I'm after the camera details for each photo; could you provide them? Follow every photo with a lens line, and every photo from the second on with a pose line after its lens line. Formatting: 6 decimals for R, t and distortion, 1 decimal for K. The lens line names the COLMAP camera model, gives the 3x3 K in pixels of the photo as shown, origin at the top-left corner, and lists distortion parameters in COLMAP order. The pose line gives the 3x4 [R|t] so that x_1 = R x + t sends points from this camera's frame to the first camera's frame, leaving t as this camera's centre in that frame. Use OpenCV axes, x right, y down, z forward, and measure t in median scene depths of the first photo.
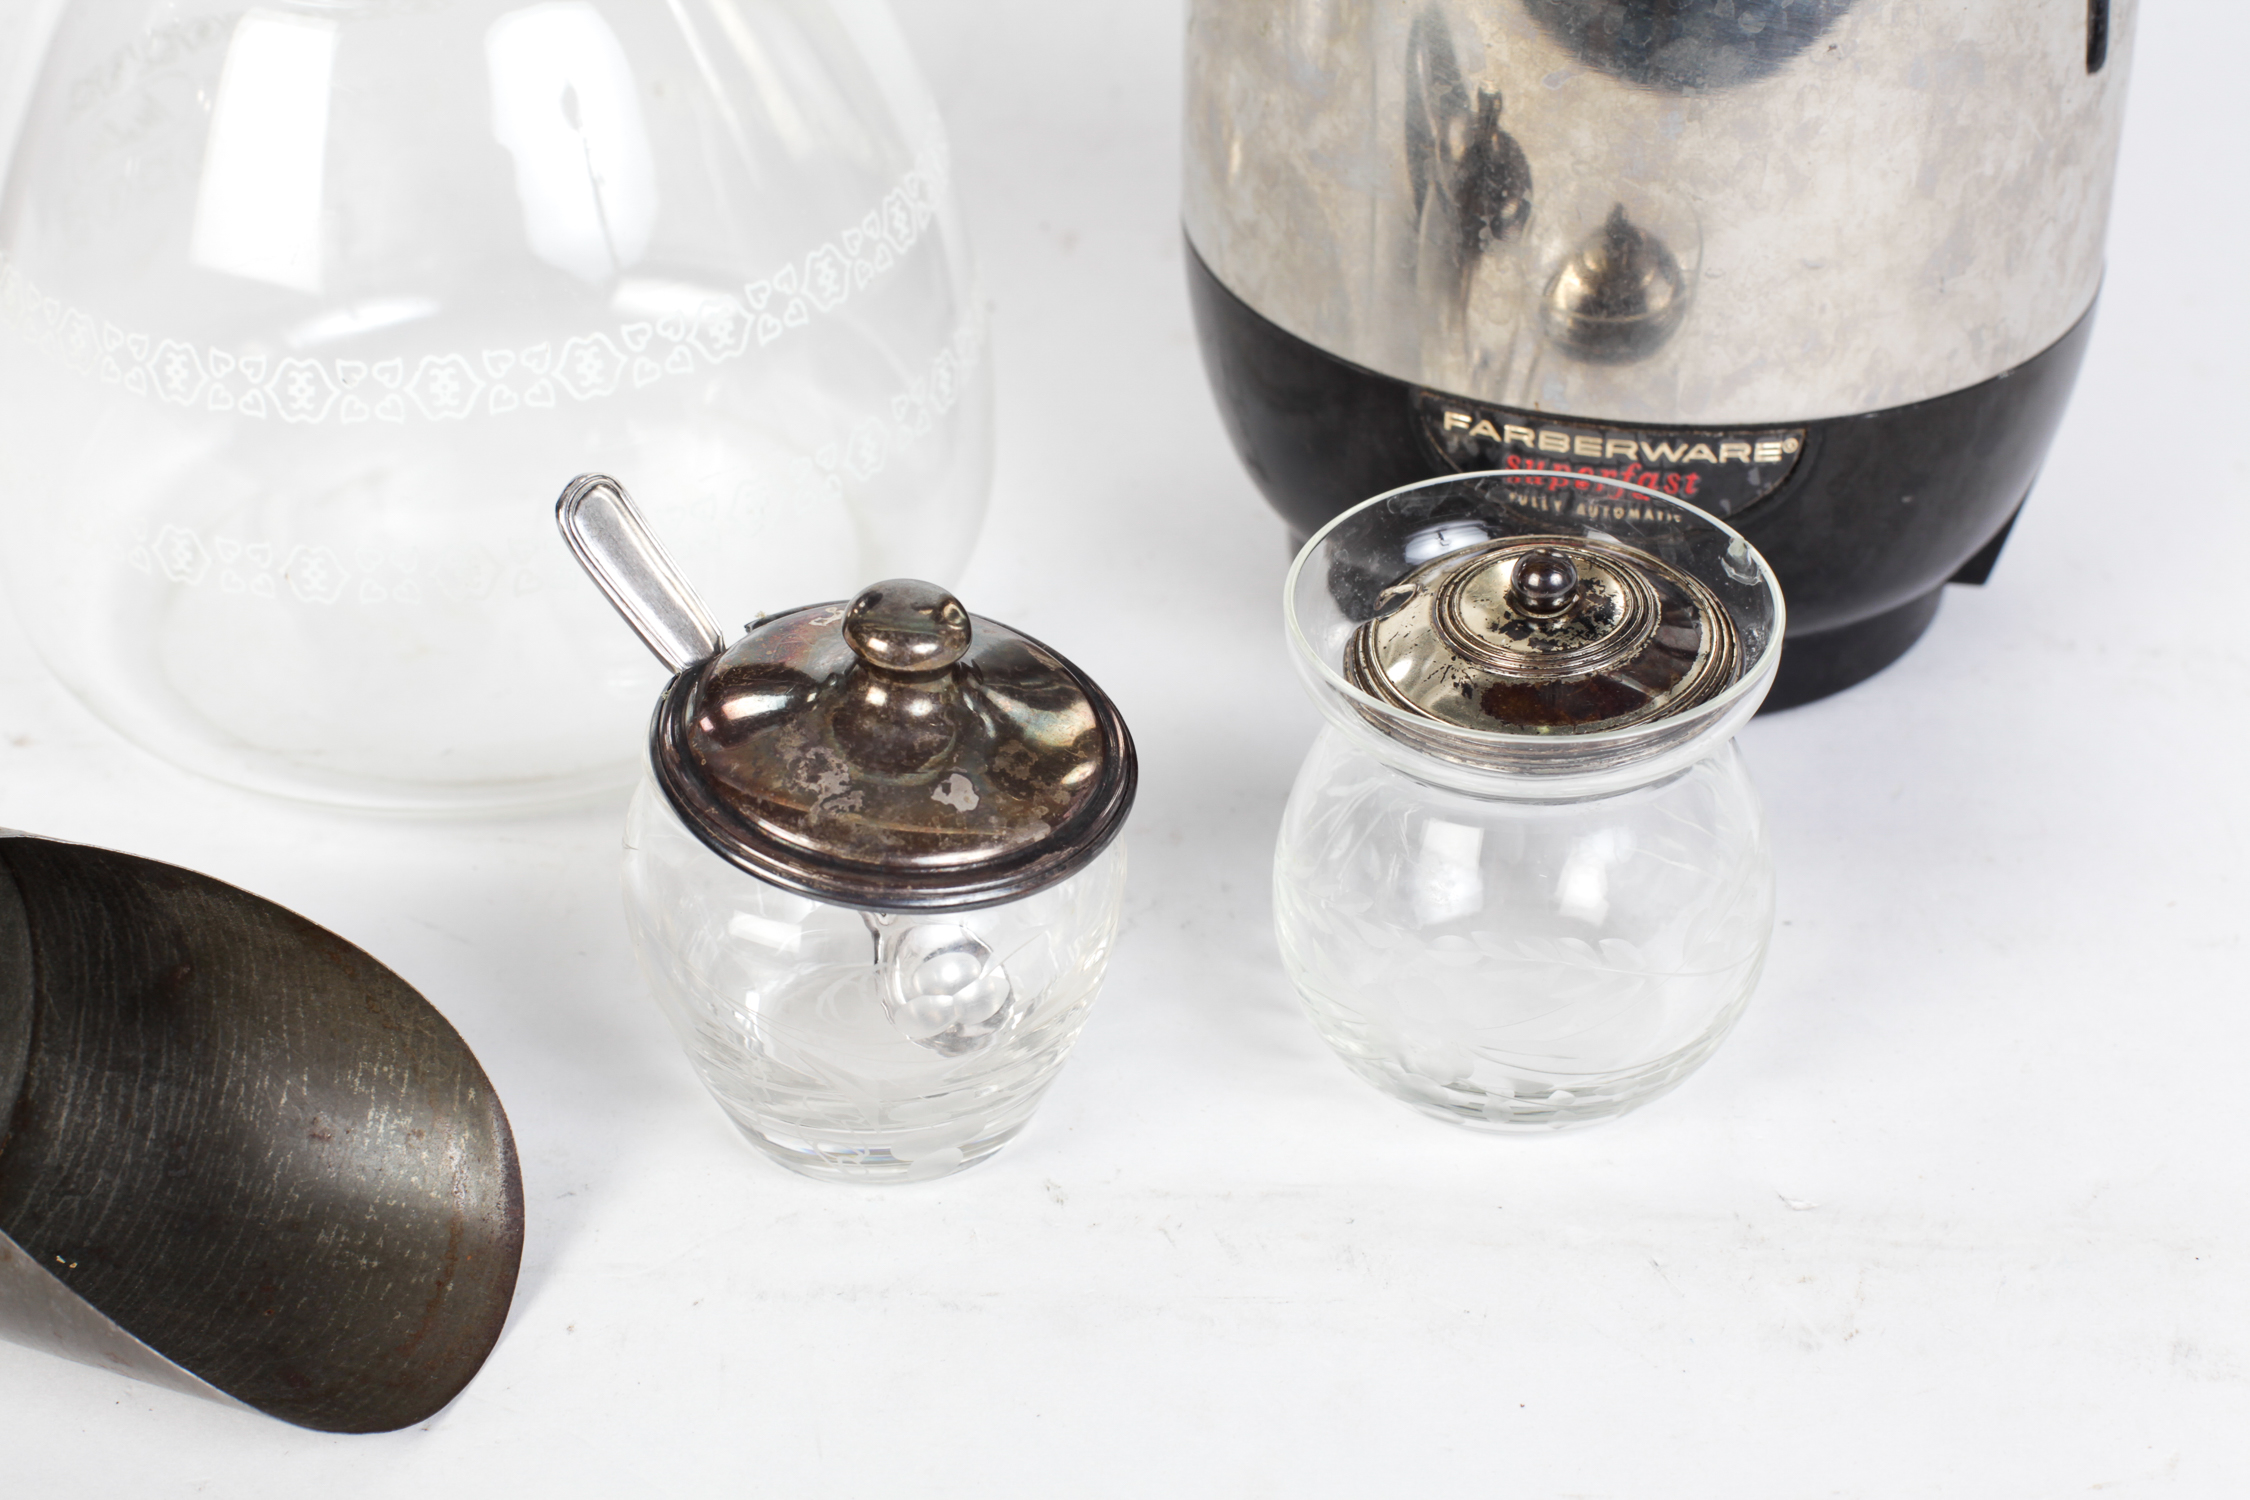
lens RADIAL K [[3598.9, 0, 1125.0], [0, 3598.9, 750.0], [0, 0, 1]] dist [-0.221374, 0.101619]
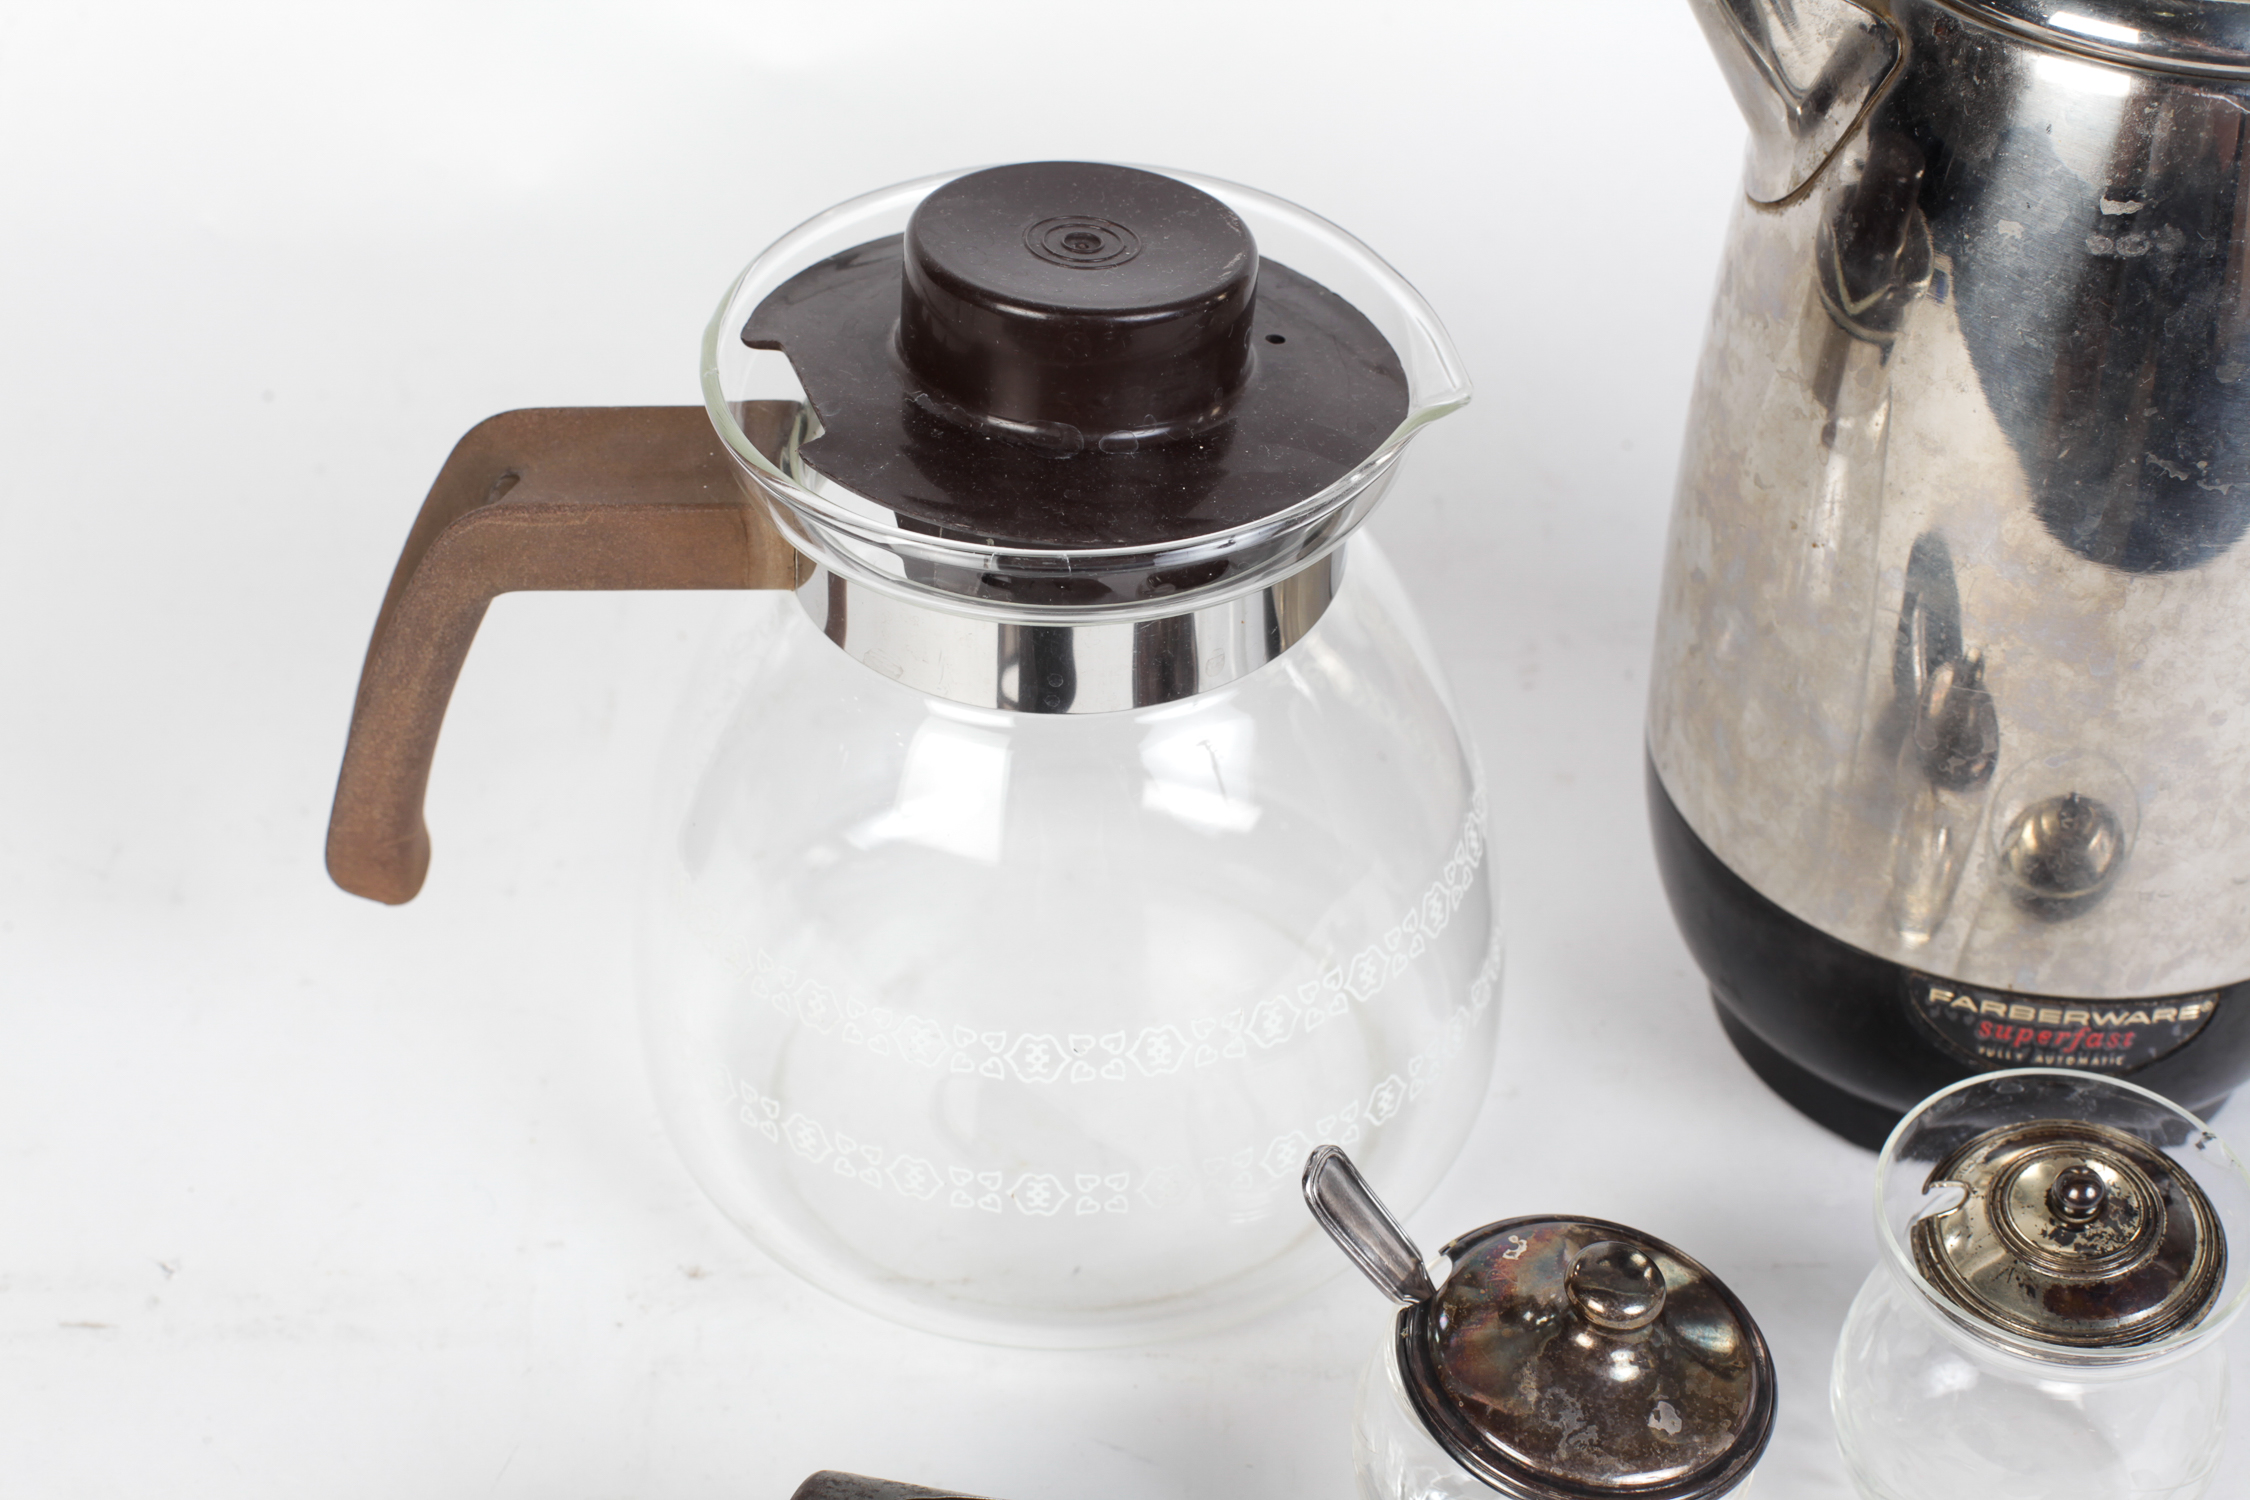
lens RADIAL K [[3598.9, 0, 1125.0], [0, 3598.9, 750.0], [0, 0, 1]] dist [-0.221374, 0.101619]
pose [[0.996122, -0.047911, 0.073800, -0.284436], [0.042630, 0.996527, 0.071536, -0.287193], [-0.076971, -0.068113, 0.994704, -0.193584]]
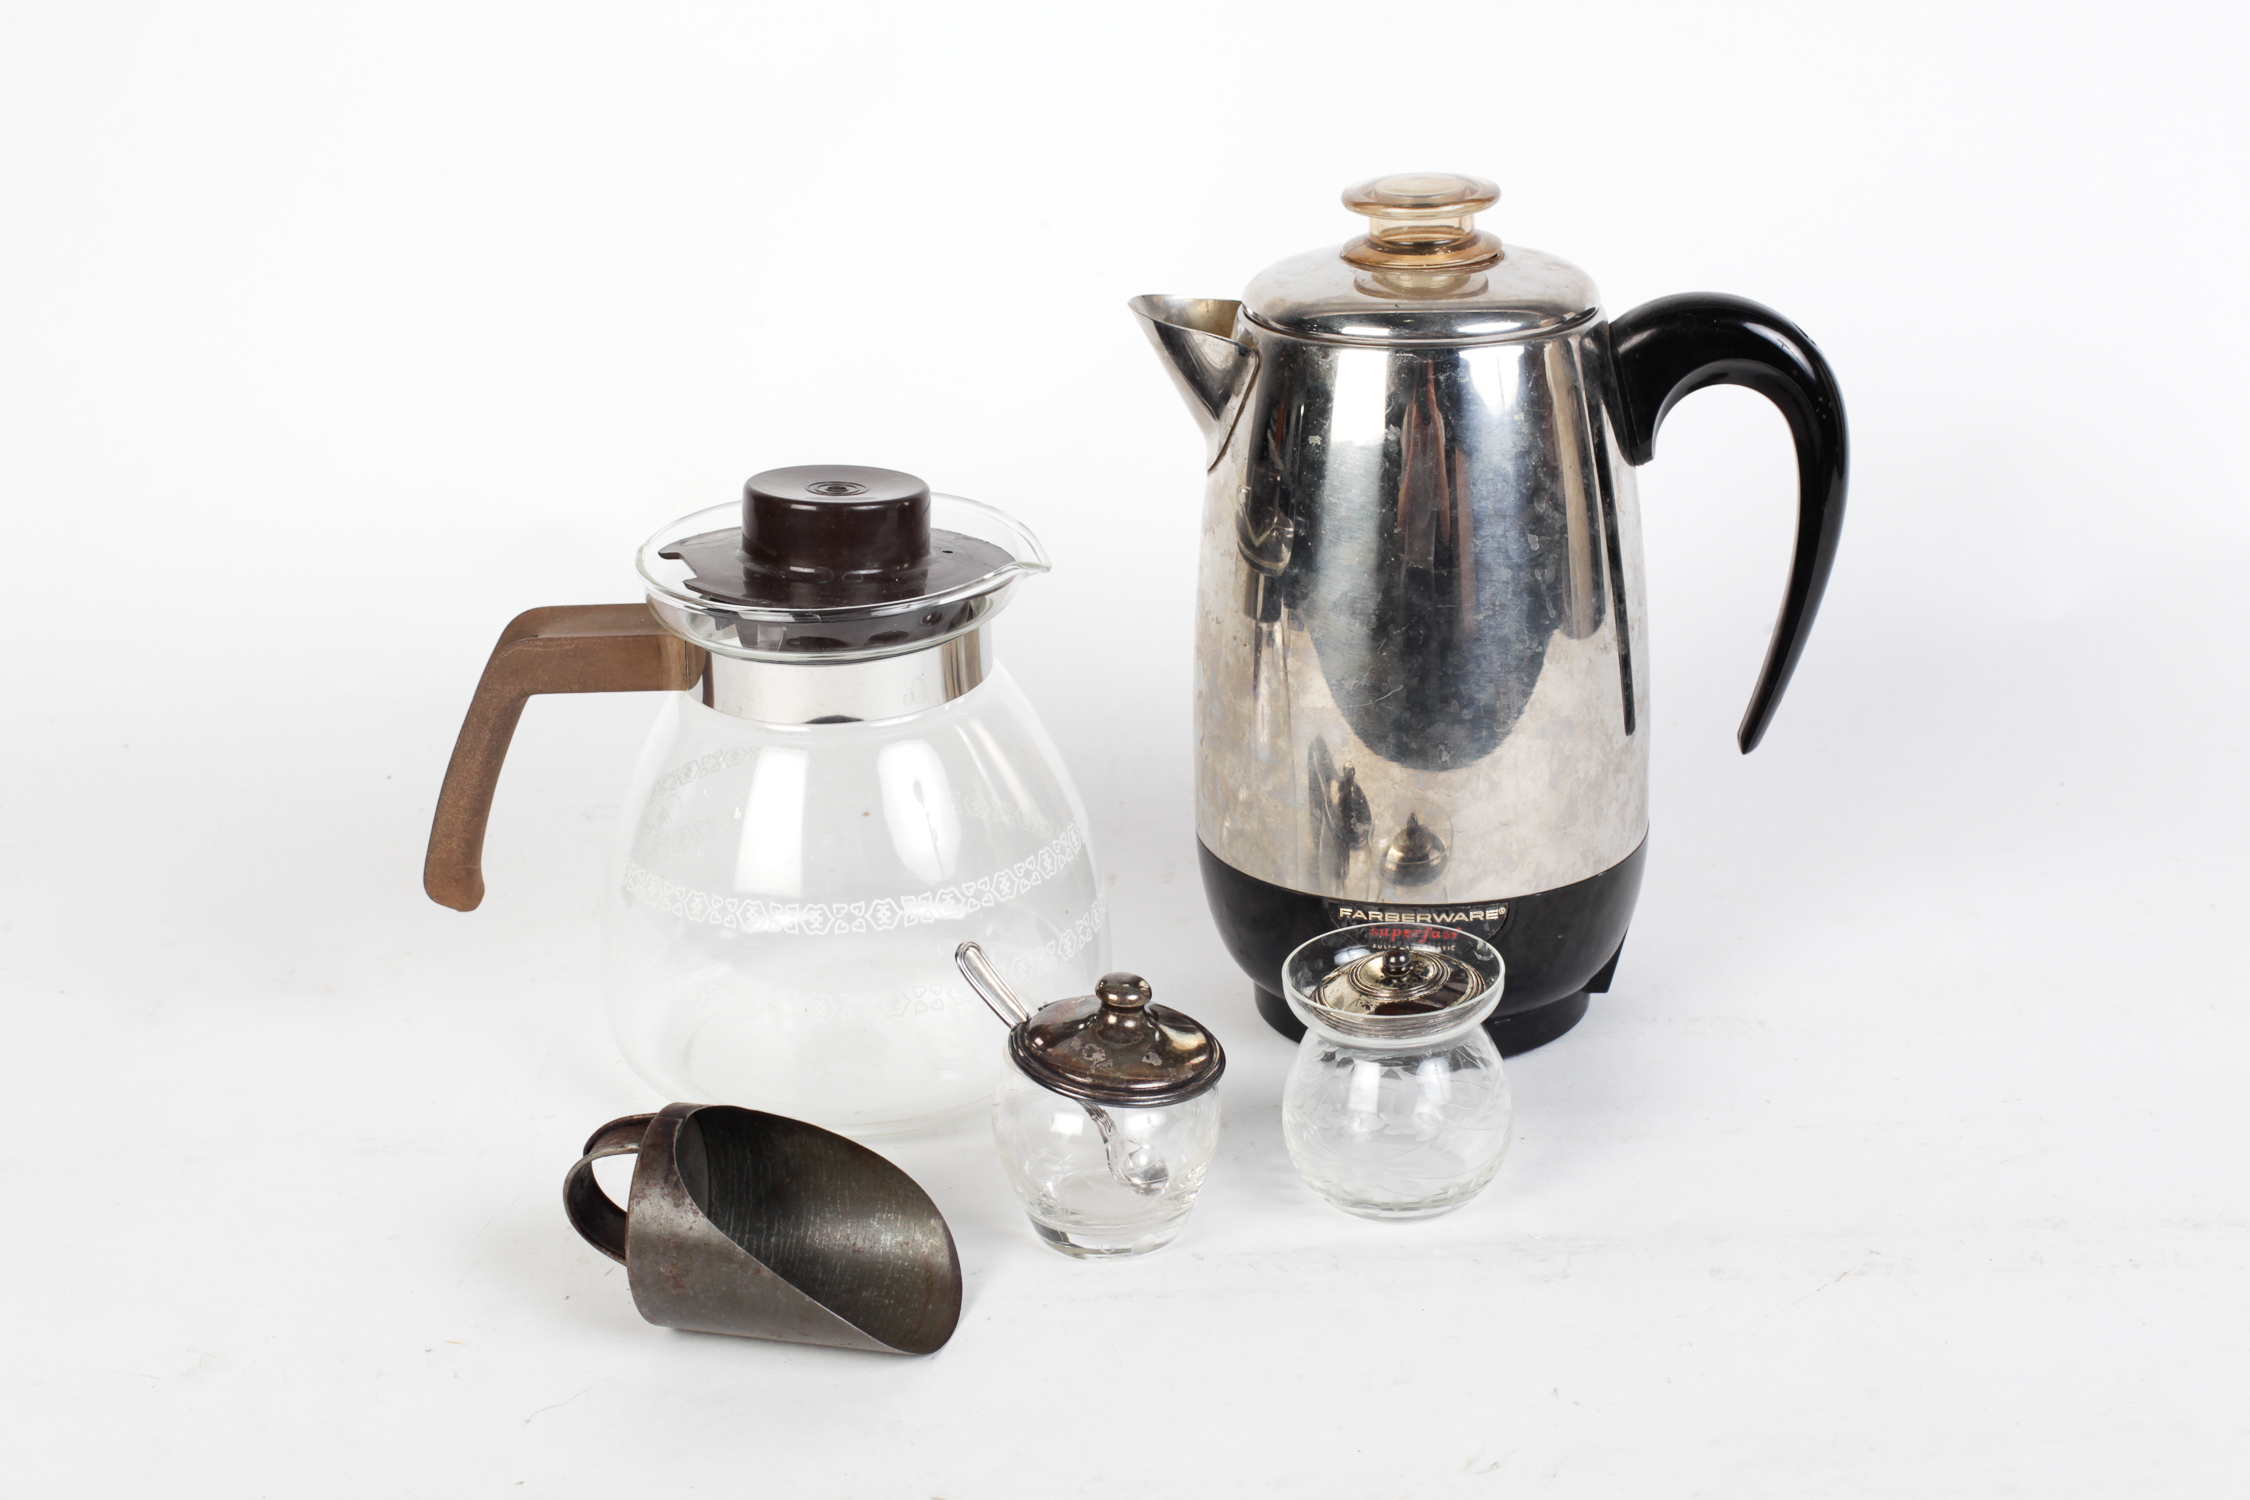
lens RADIAL K [[3598.9, 0, 1125.0], [0, 3598.9, 750.0], [0, 0, 1]] dist [-0.221374, 0.101619]
pose [[0.995630, -0.055890, 0.074809, -0.201328], [0.072148, 0.969005, -0.236272, 0.324238], [-0.059285, 0.240637, 0.968803, -1.134616]]
